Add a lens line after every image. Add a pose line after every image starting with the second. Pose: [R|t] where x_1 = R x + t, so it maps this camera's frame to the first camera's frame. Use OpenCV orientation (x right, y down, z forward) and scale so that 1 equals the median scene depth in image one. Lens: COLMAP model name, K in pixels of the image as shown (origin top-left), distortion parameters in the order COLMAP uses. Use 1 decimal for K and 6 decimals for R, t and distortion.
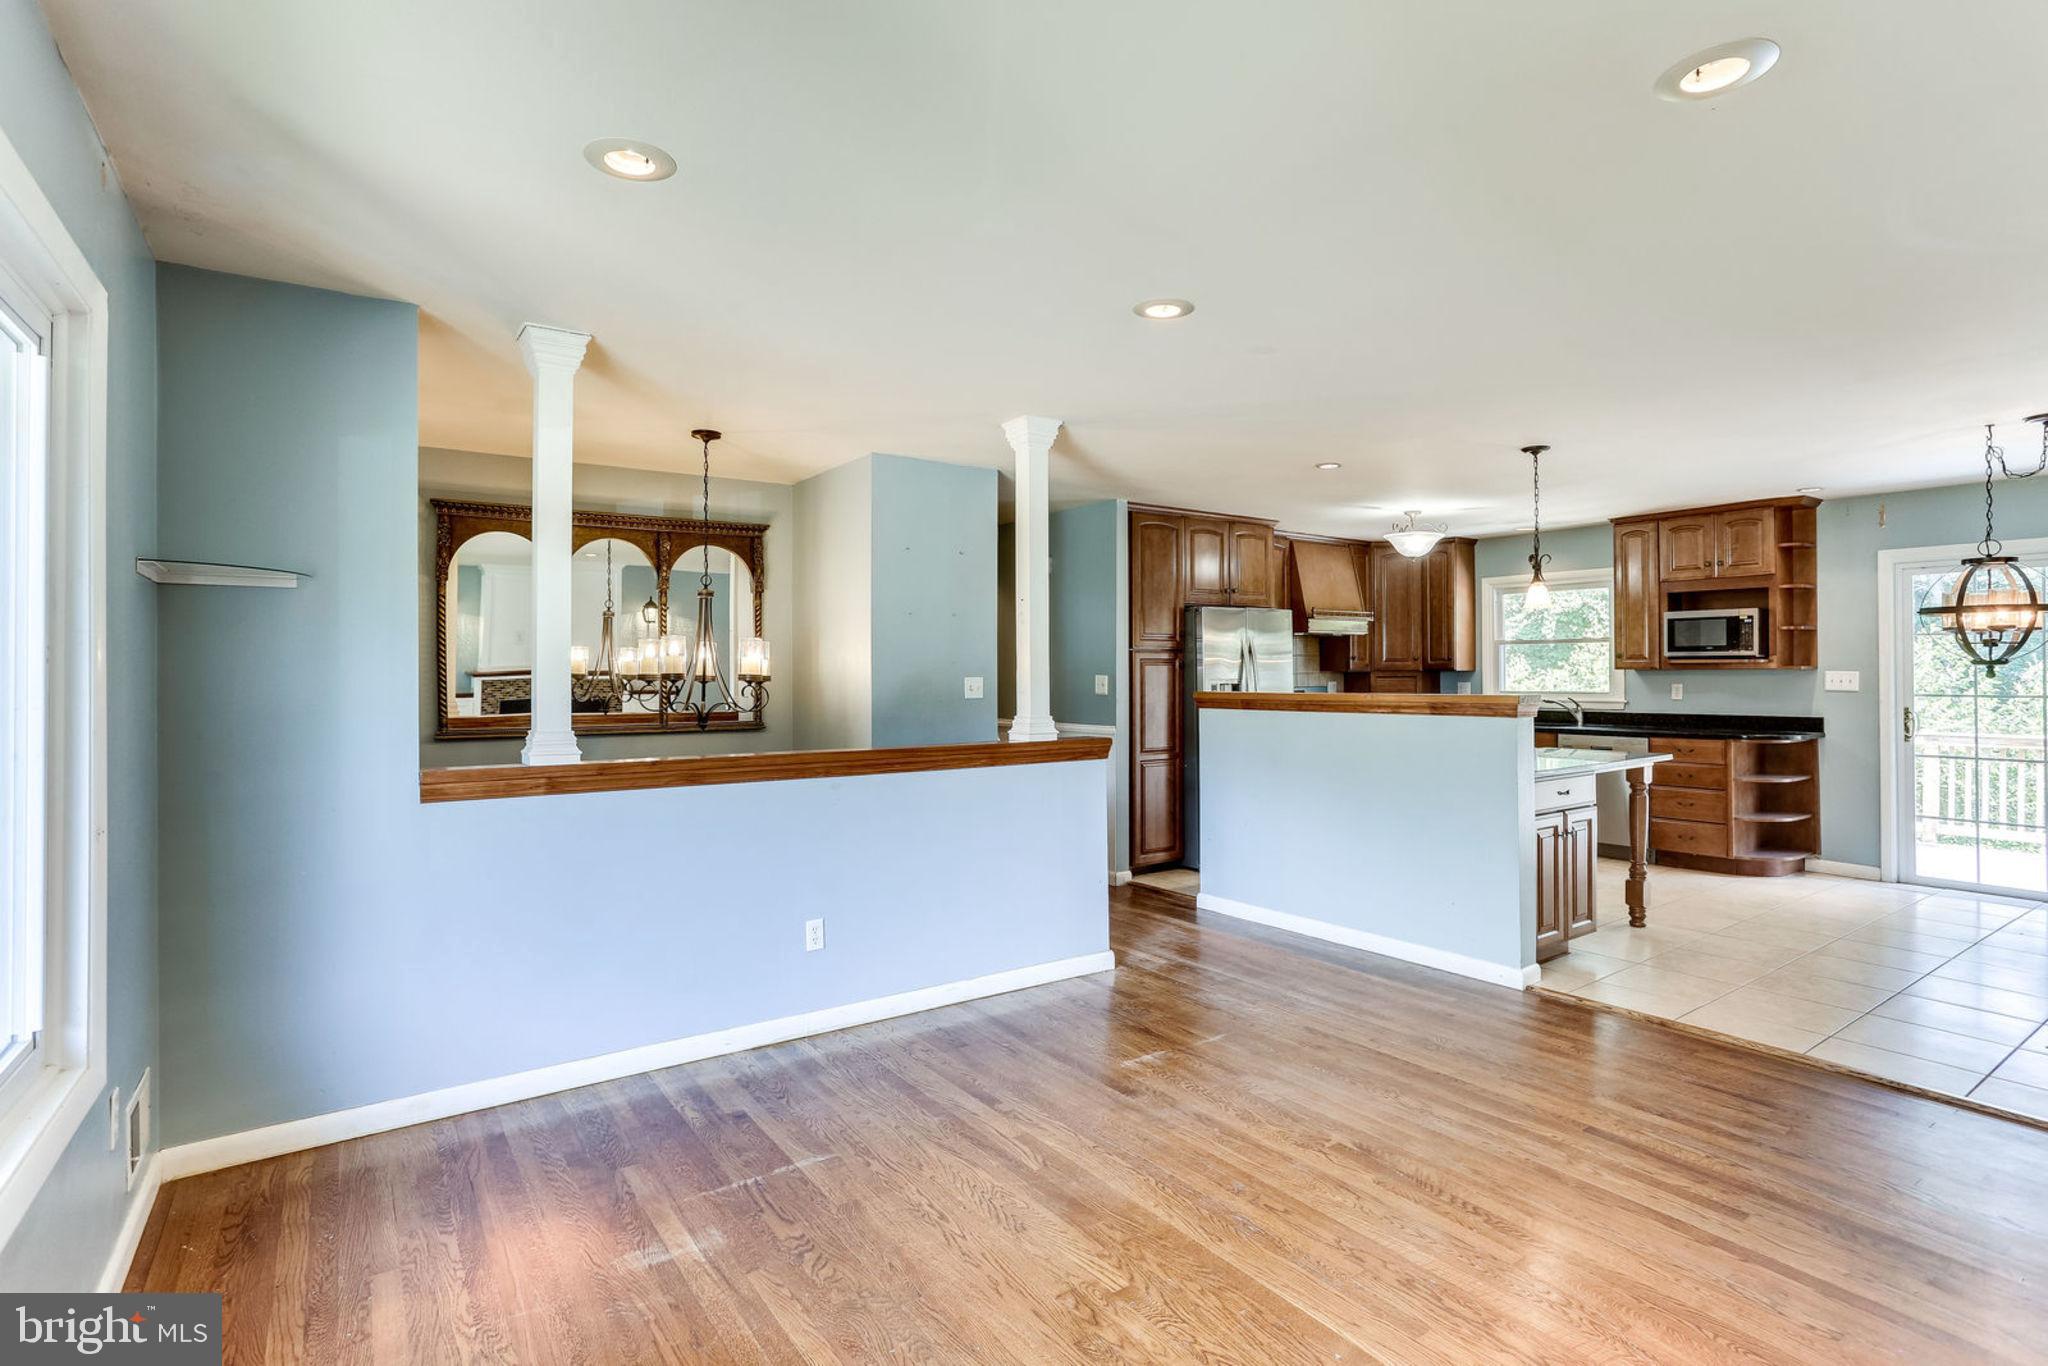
lens RADIAL K [[1000.6, 0, 1024.0], [0, 1000.6, 683.0], [0, 0, 1]] dist [-0.000545, 0.001114]
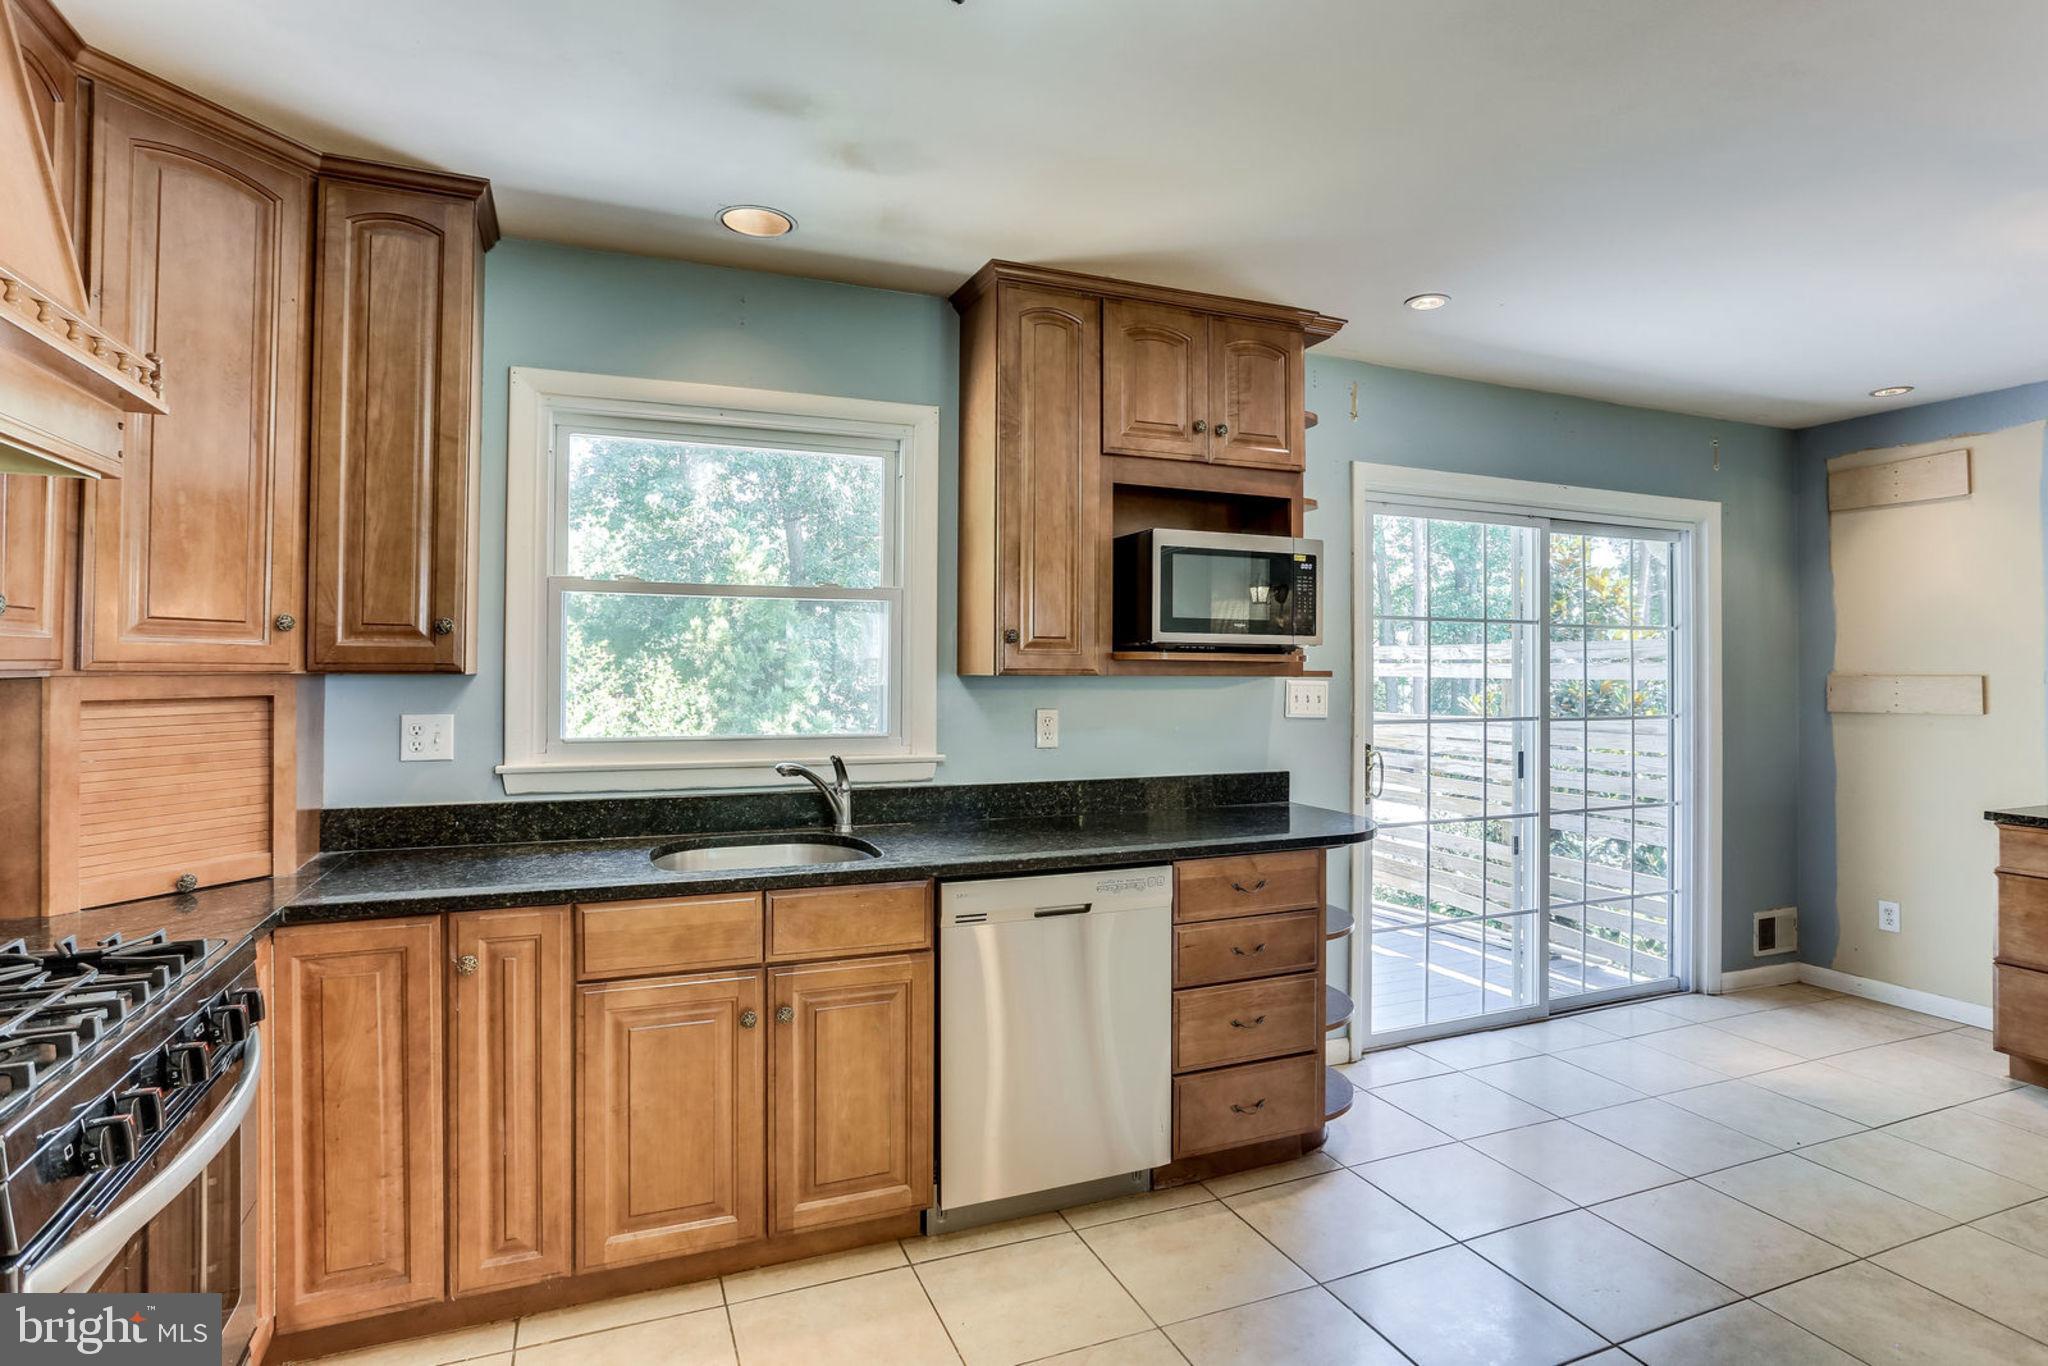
lens RADIAL K [[1040.5, 0, 979.7], [0, 1040.5, 674.7], [0, 0, 1]] dist [-0.064651, 0.060126]
pose [[0.253312, -0.002487, 0.967381, 0.244605], [0.002931, 0.999994, 0.001804, -0.015883], [-0.967380, 0.002378, 0.253318, 1.009589]]
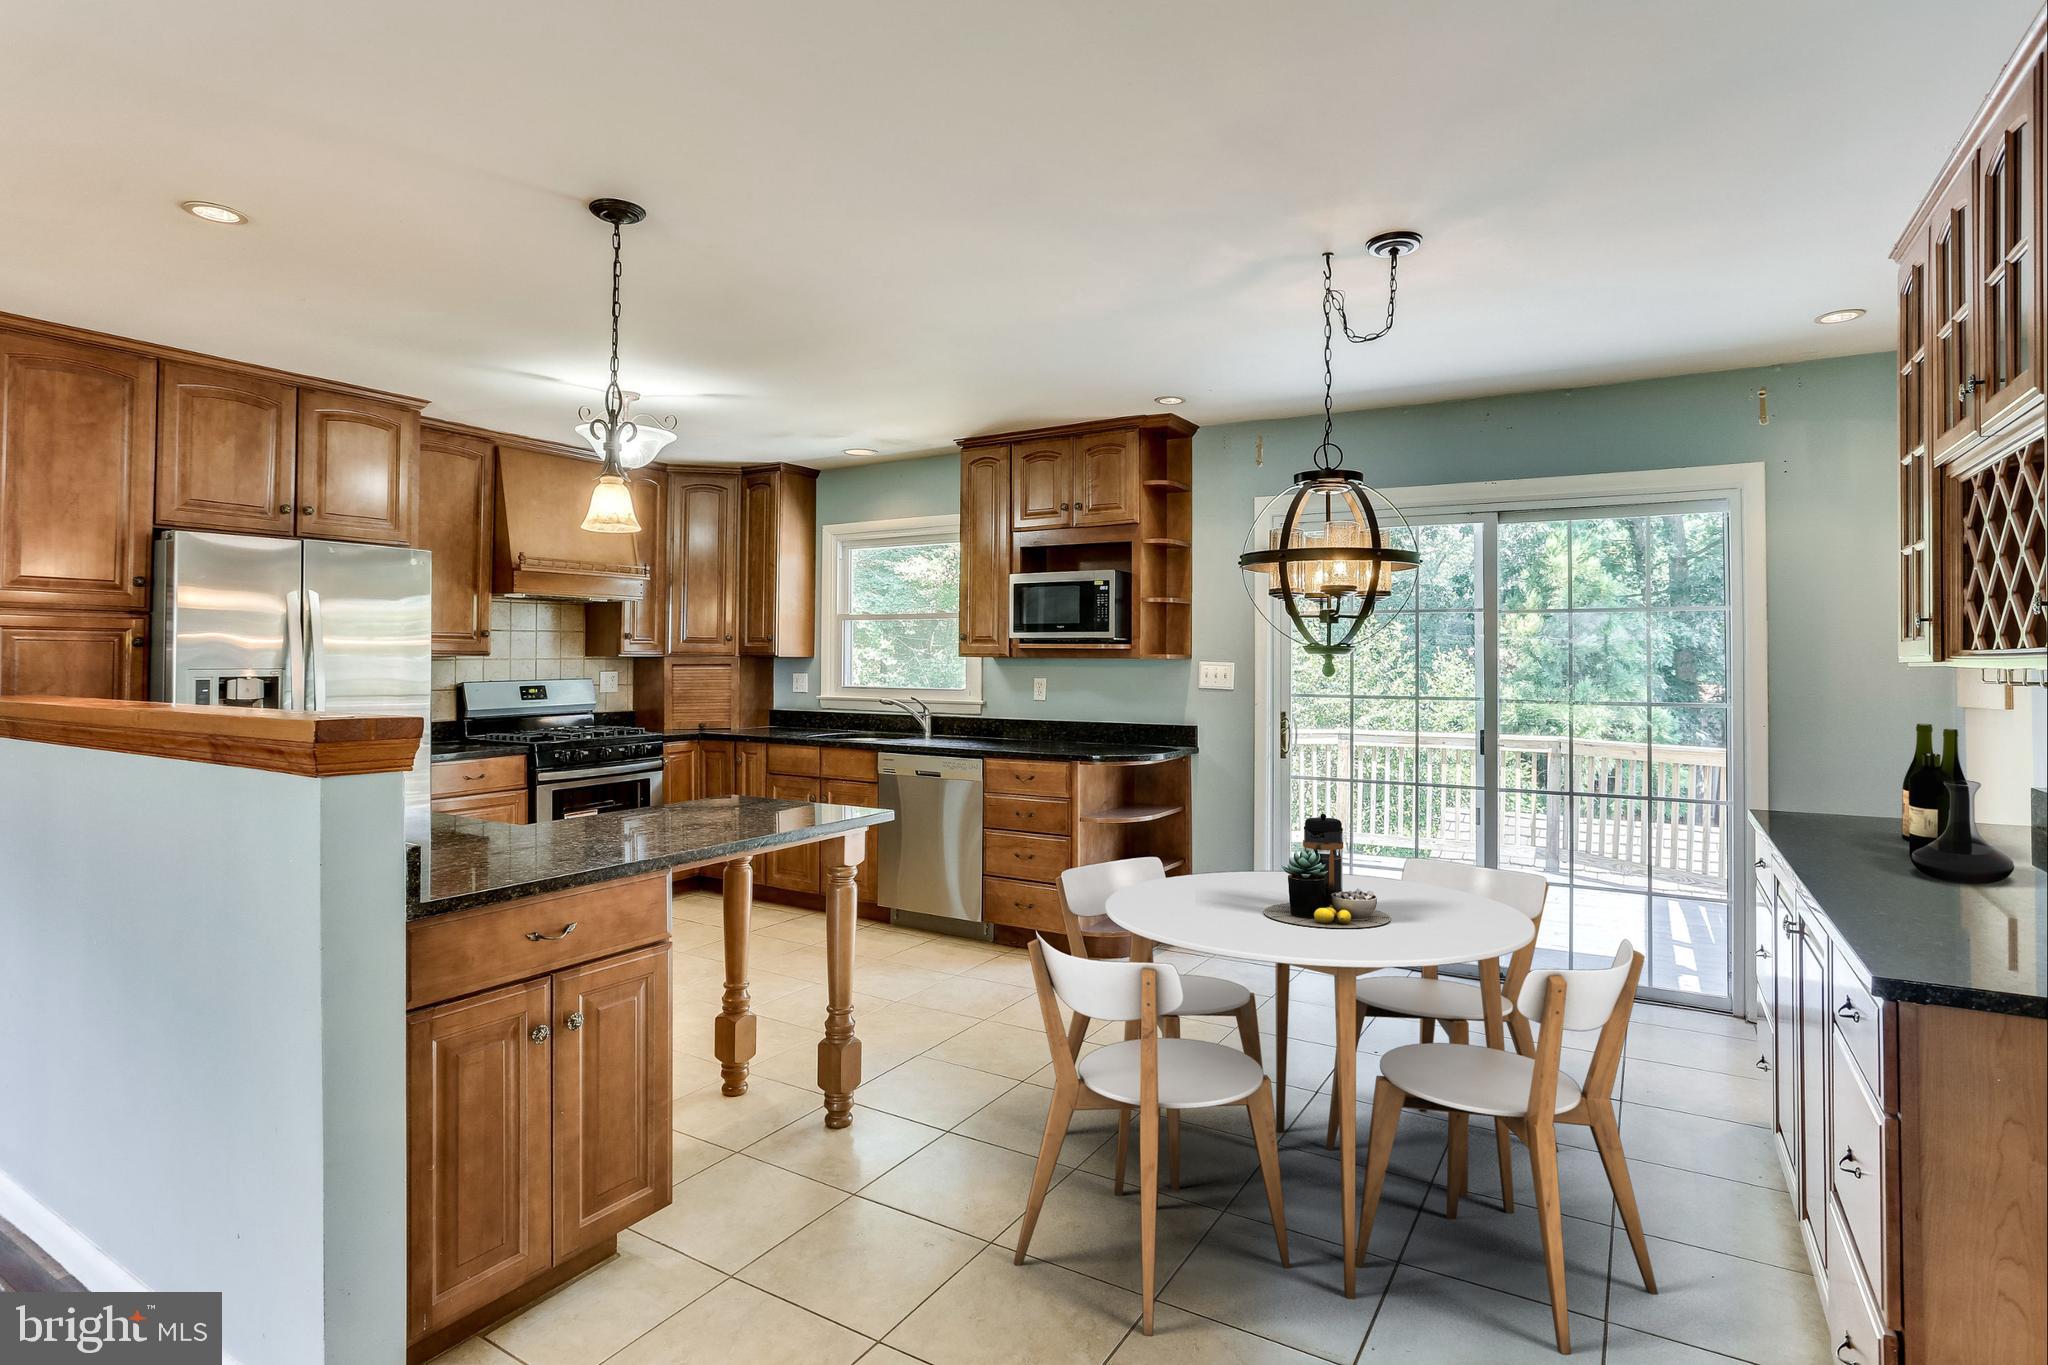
lens RADIAL K [[1039.7, 0, 1029.7], [0, 1039.7, 650.8], [0, 0, 1]] dist [-0.029739, 0.000144]
pose [[0.923702, 0.010165, 0.382976, 0.395046], [-0.003946, 0.999847, -0.017021, -0.006018], [-0.383091, 0.014211, 0.923601, 0.349764]]
